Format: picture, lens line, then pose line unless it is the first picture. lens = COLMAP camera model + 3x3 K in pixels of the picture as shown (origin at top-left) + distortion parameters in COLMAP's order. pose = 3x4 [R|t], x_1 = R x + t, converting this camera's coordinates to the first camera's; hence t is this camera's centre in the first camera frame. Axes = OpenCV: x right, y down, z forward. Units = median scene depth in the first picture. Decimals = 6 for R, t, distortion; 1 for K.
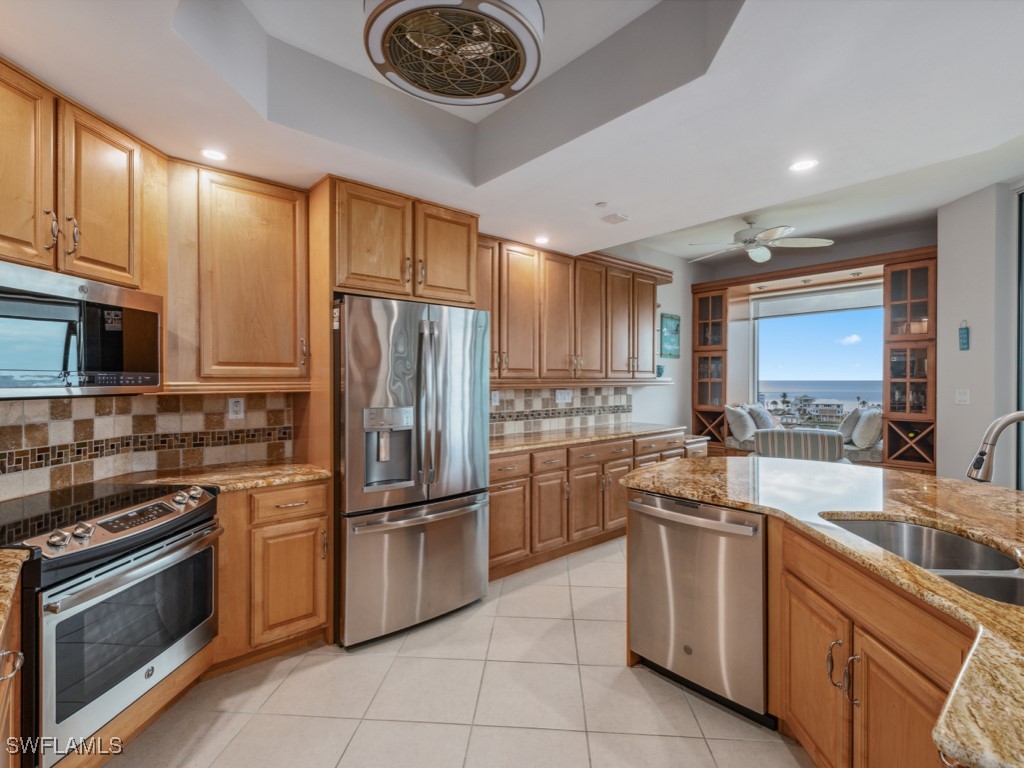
lens RADIAL K [[490.3, 0, 507.5], [0, 490.3, 384.0], [0, 0, 1]] dist [0.013993, -0.000568]
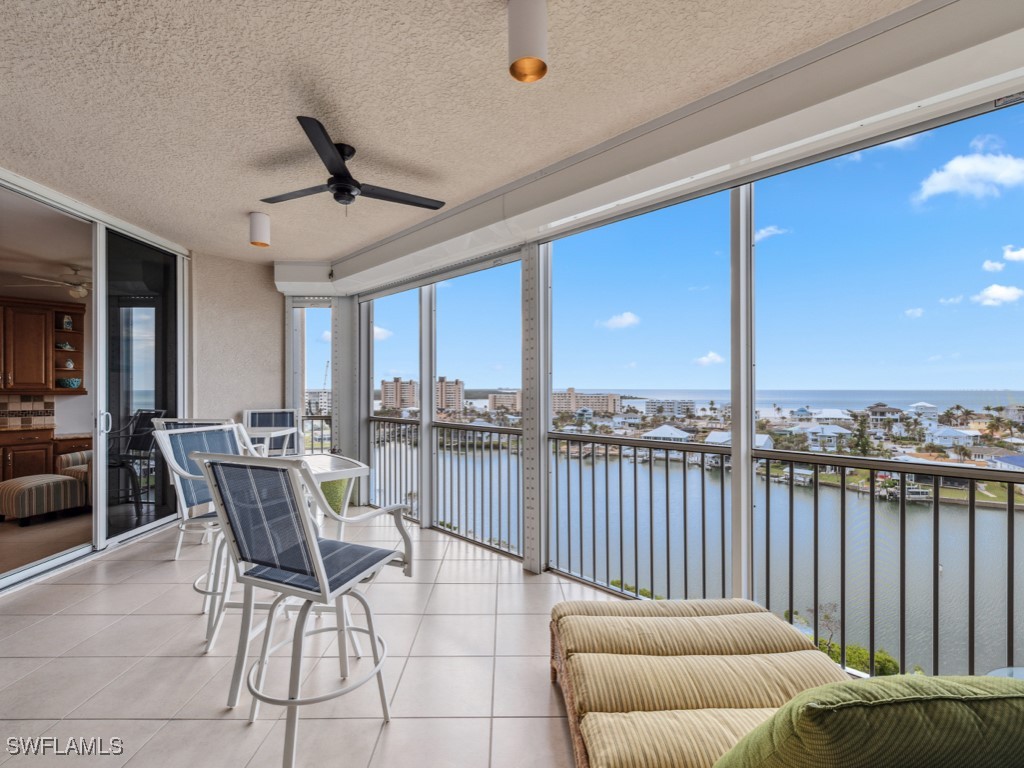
lens RADIAL K [[460.8, 0, 512.0], [0, 460.8, 384.0], [0, 0, 1]] dist [0.011986, -0.000917]
pose [[0.995762, -0.000873, 0.091959, 1.551729], [0.002736, 0.999793, -0.020139, 0.004214], [-0.091922, 0.020305, 0.995559, -0.334917]]
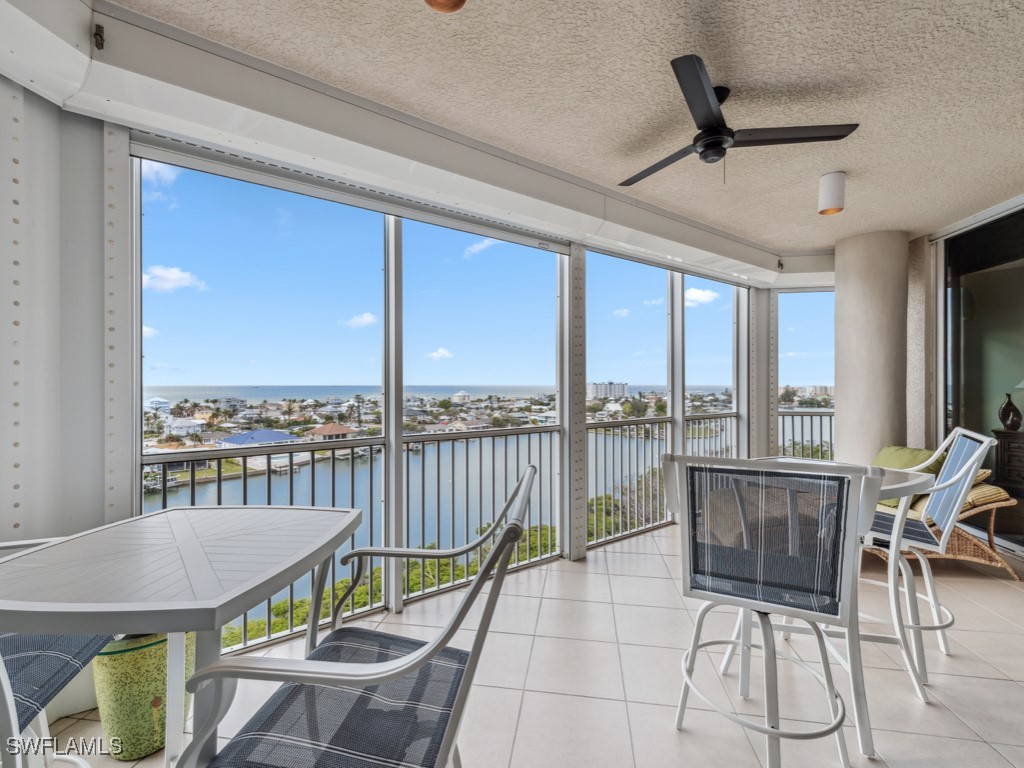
lens RADIAL K [[447.3, 0, 507.9], [0, 447.3, 383.1], [0, 0, 1]] dist [0.013725, -0.000812]
pose [[0.082801, 0.002718, 0.996562, 0.838977], [0.010013, 0.999944, -0.003559, -0.005430], [-0.996516, 0.010273, 0.082769, 0.522060]]
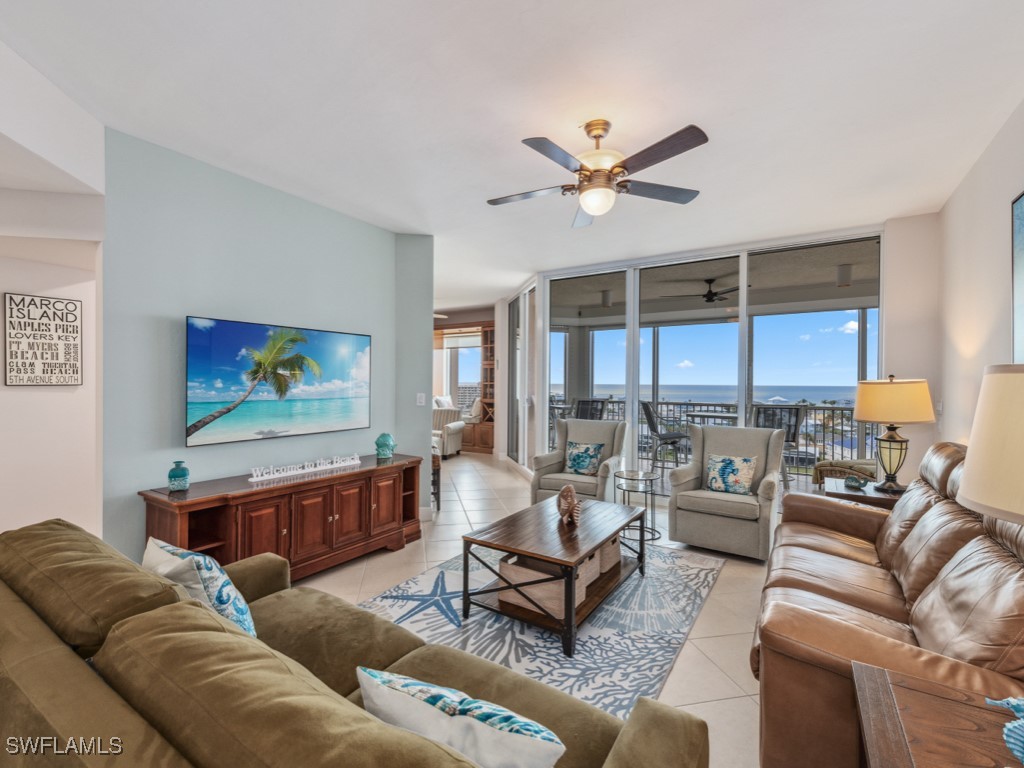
lens RADIAL K [[460.8, 0, 512.0], [0, 460.8, 384.0], [0, 0, 1]] dist [0.011986, -0.000917]
pose [[0.956200, 0.006501, 0.292642, 0.342553], [-0.004850, 0.999968, -0.006367, 0.007956], [-0.292674, 0.004669, 0.956201, -0.901739]]
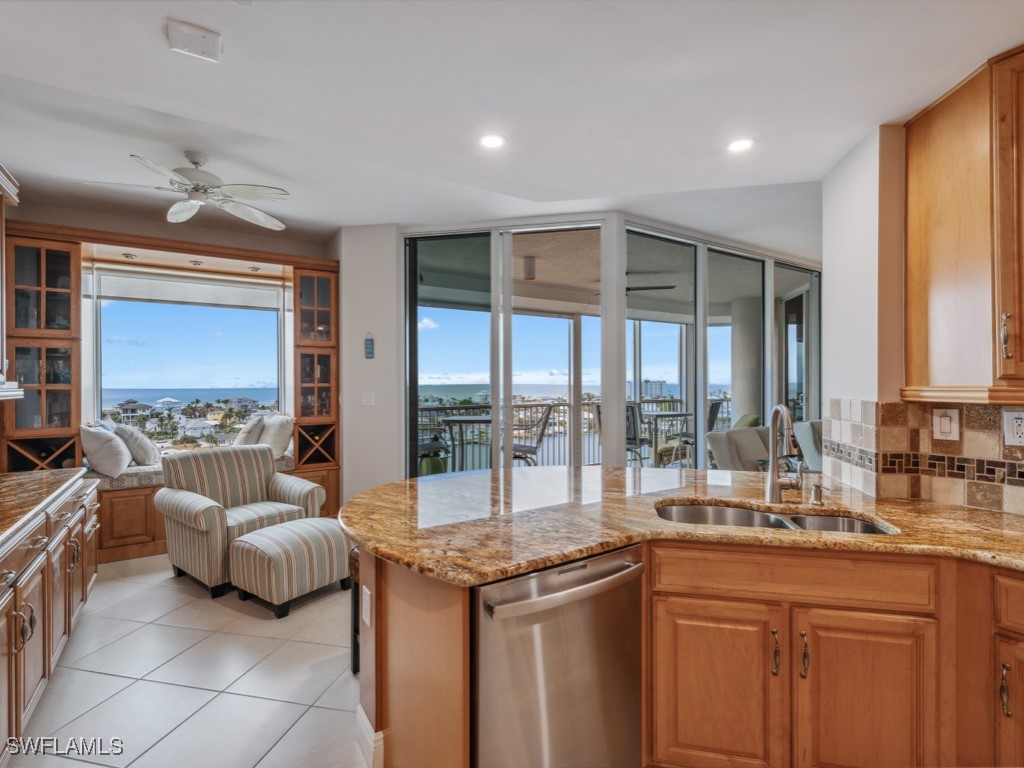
lens RADIAL K [[490.3, 0, 507.5], [0, 490.3, 384.0], [0, 0, 1]] dist [0.013993, -0.000568]
pose [[0.134817, -0.003001, 0.990866, -0.151379], [0.013680, 0.999906, 0.001167, -0.005617], [-0.990776, 0.013398, 0.134845, 0.475706]]
